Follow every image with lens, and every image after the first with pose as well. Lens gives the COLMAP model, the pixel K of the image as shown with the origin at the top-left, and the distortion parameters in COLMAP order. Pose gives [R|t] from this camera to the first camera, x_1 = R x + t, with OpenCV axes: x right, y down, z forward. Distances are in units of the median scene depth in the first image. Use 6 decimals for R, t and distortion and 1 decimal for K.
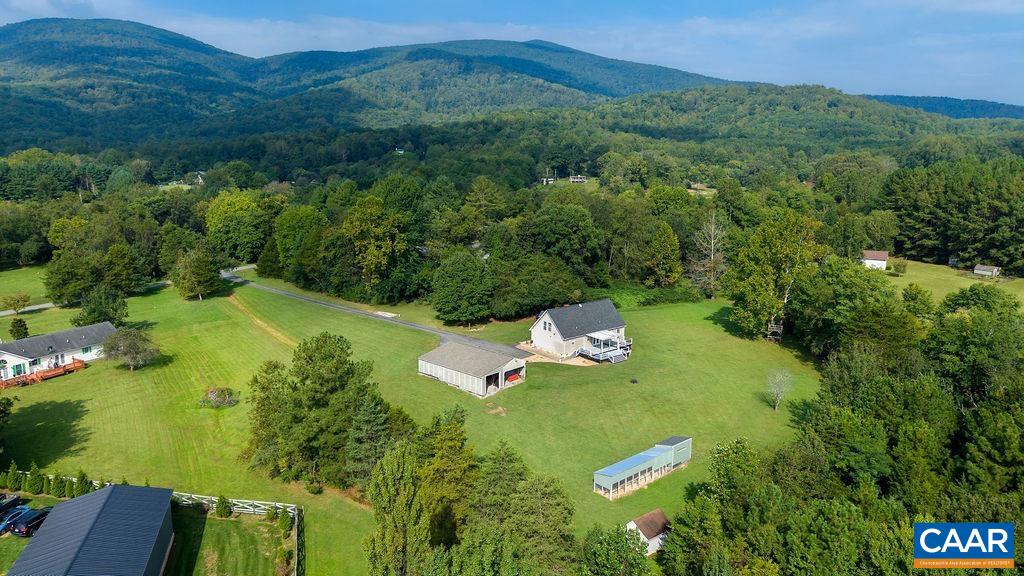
lens RADIAL K [[687.1, 0, 512.0], [0, 687.1, 288.0], [0, 0, 1]] dist [0.041058, -0.063199]
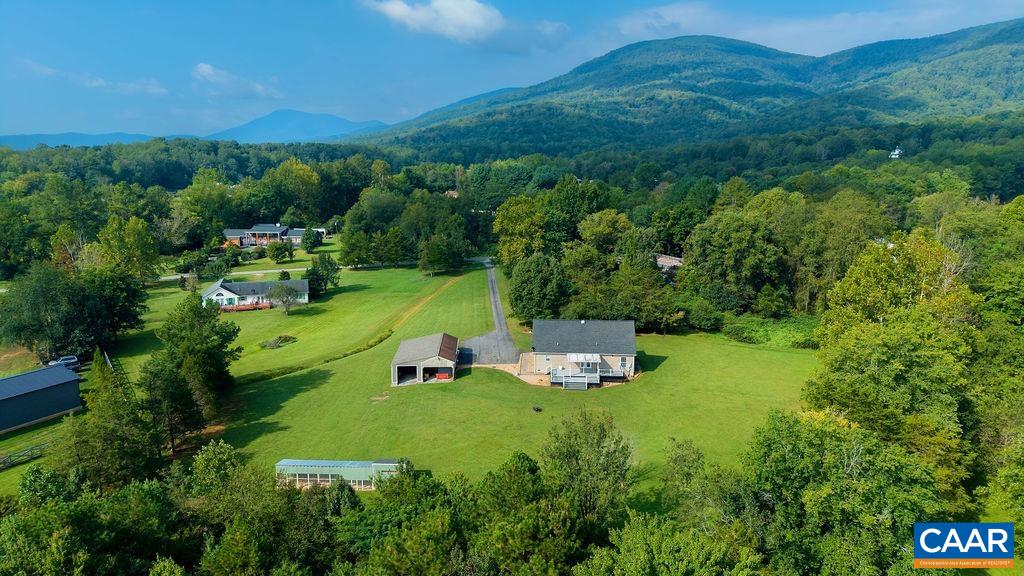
lens RADIAL K [[687.1, 0, 512.0], [0, 687.1, 288.0], [0, 0, 1]] dist [0.041058, -0.063199]
pose [[0.709265, 0.121678, -0.694362, 0.419946], [-0.122902, 0.991249, 0.048164, -0.032139], [0.694146, 0.051177, 0.718013, 0.189194]]
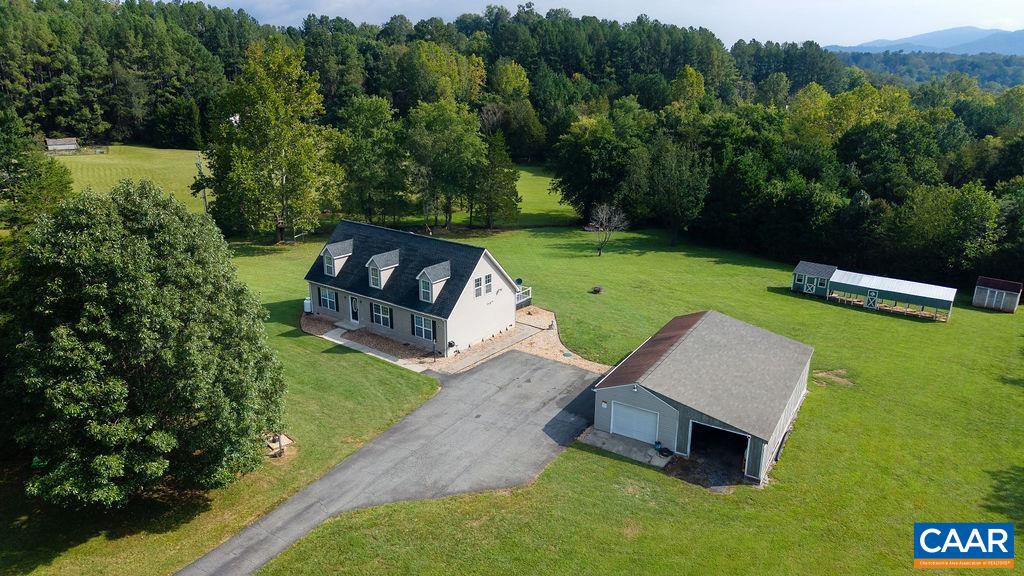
lens RADIAL K [[687.1, 0, 512.0], [0, 687.1, 288.0], [0, 0, 1]] dist [0.041058, -0.063199]
pose [[-0.229236, -0.293676, 0.928012, -0.224235], [0.161636, 0.928678, 0.333814, -0.053585], [-0.959857, 0.226523, -0.165418, 0.661496]]
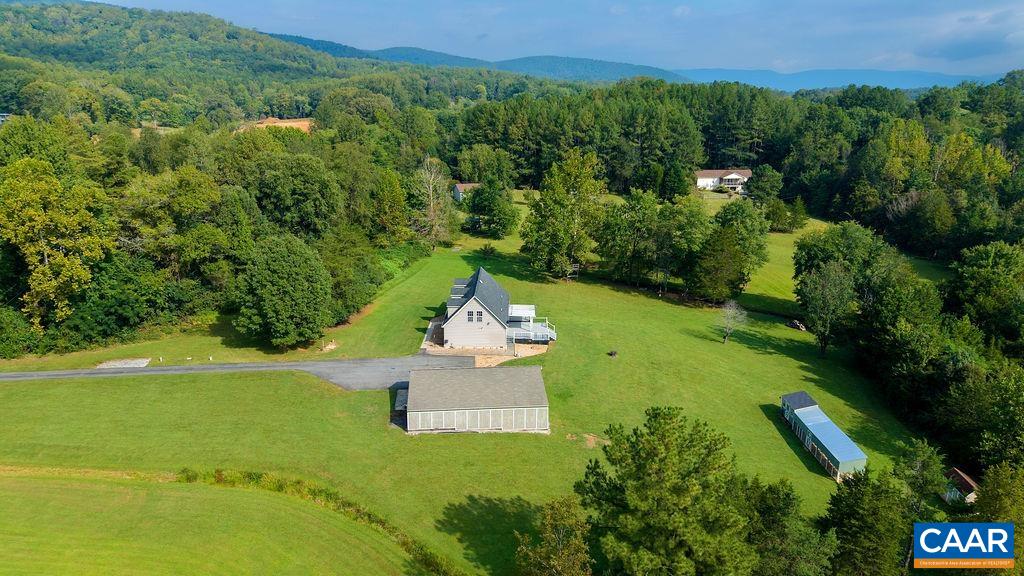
lens RADIAL K [[687.1, 0, 512.0], [0, 687.1, 288.0], [0, 0, 1]] dist [0.041058, -0.063199]
pose [[0.651398, -0.198531, 0.732302, -0.298918], [0.131750, 0.980095, 0.148514, -0.052558], [-0.747210, -0.000260, 0.664588, 0.288156]]
